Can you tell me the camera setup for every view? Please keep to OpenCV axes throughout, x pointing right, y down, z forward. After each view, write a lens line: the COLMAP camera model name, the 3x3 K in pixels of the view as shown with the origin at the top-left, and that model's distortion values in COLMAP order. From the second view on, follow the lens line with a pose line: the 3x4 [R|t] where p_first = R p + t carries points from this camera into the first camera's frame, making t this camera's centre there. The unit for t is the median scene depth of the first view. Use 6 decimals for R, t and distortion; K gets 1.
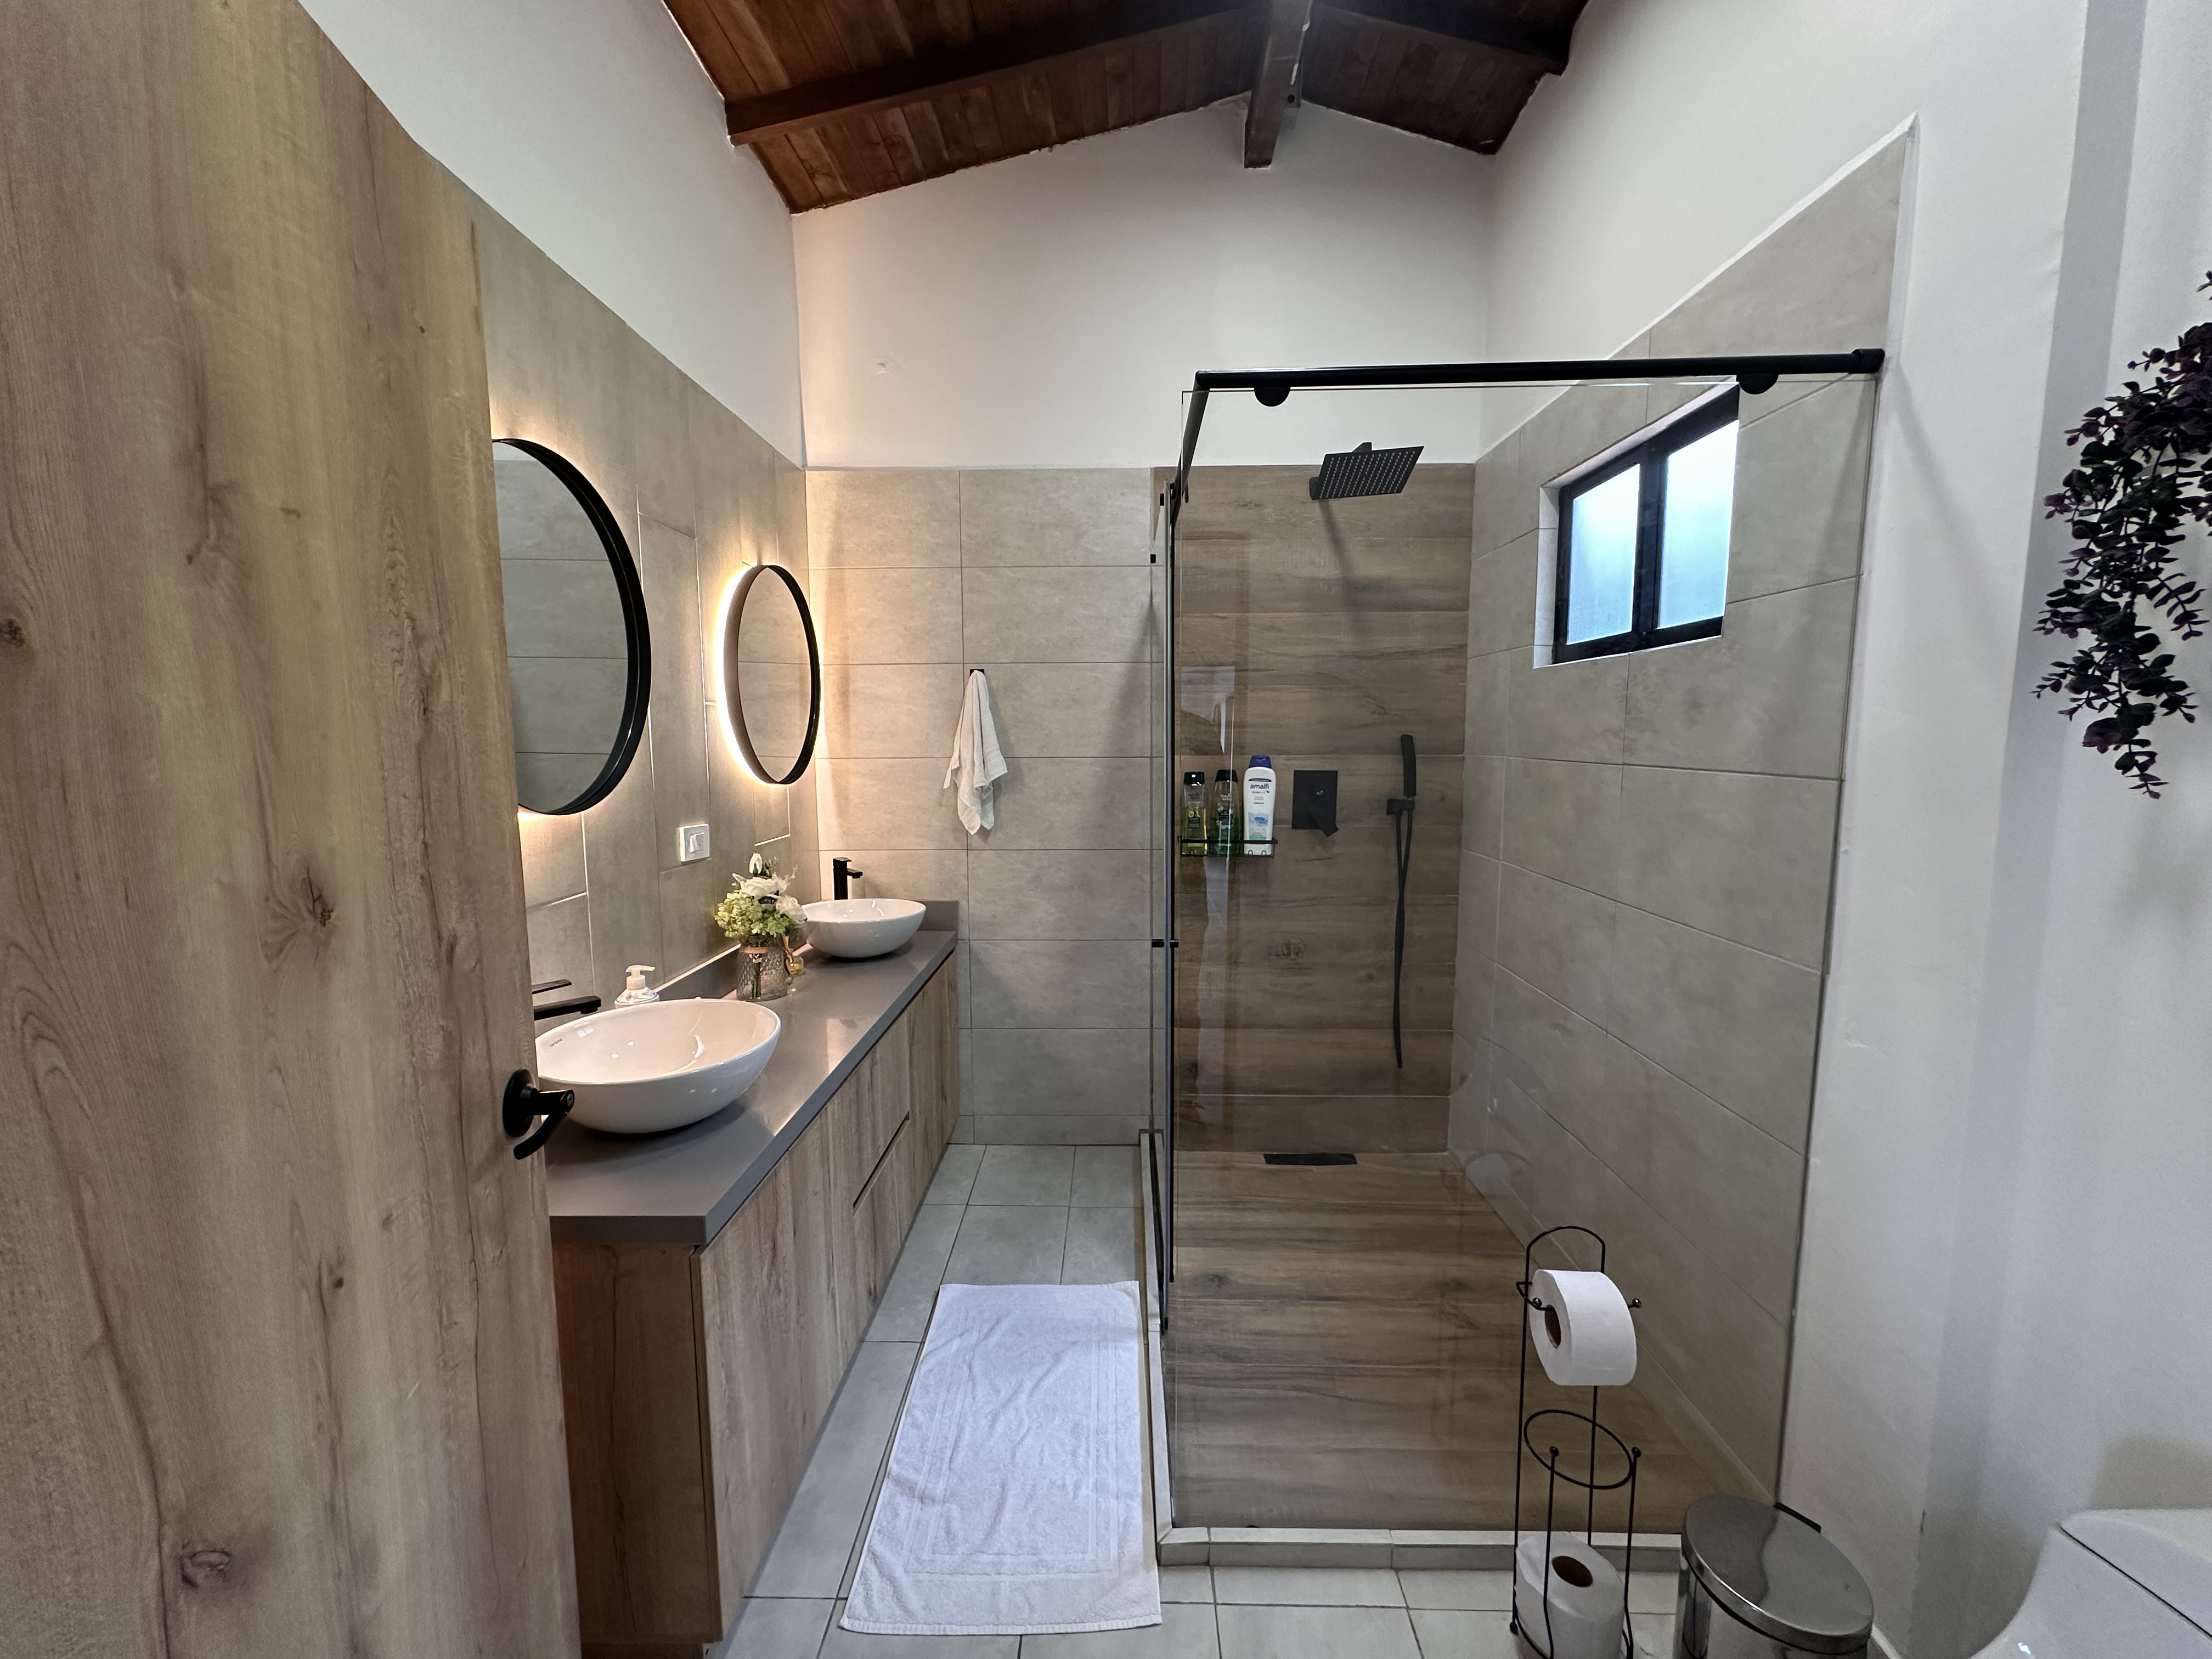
lens RADIAL K [[890.0, 0, 1106.0], [0, 890.0, 829.5], [0, 0, 1]] dist [0.002423, 0.000405]
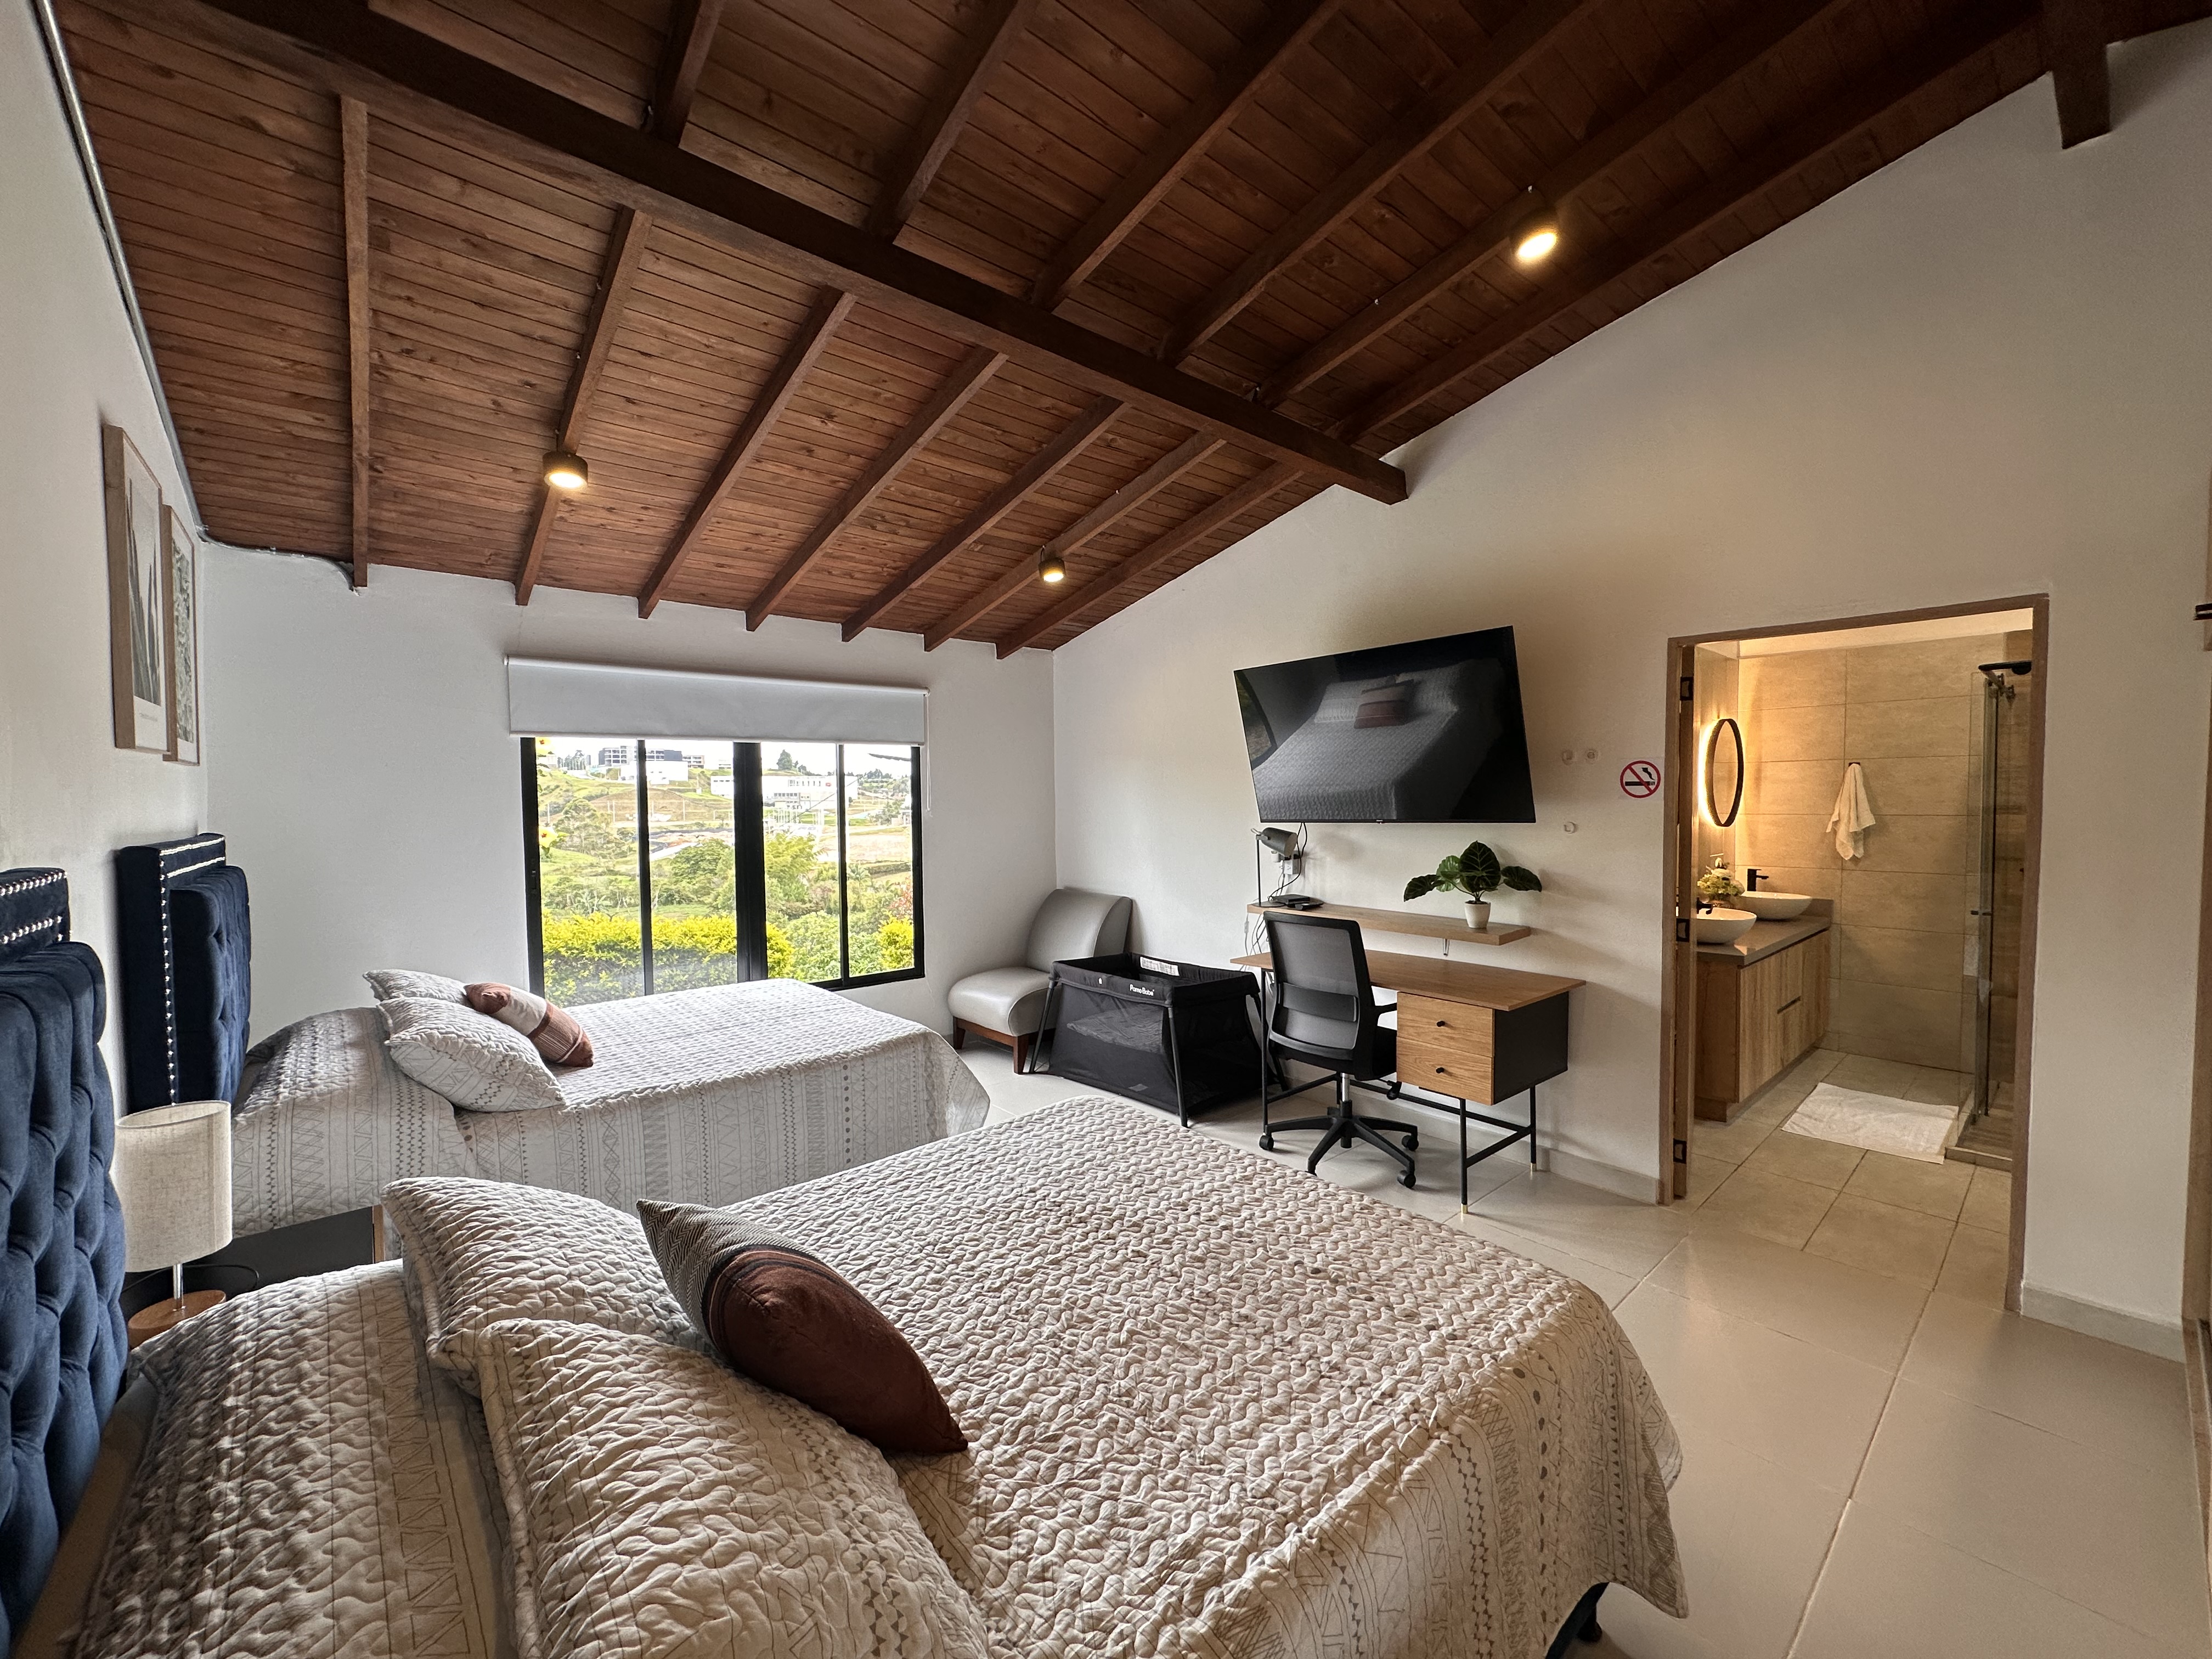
lens RADIAL K [[890.0, 0, 1106.0], [0, 890.0, 829.5], [0, 0, 1]] dist [0.002423, 0.000405]
pose [[0.678260, 0.026293, -0.734351, 0.138138], [-0.073211, 0.996805, -0.031929, 0.104487], [0.731166, 0.075418, 0.678018, -1.179442]]
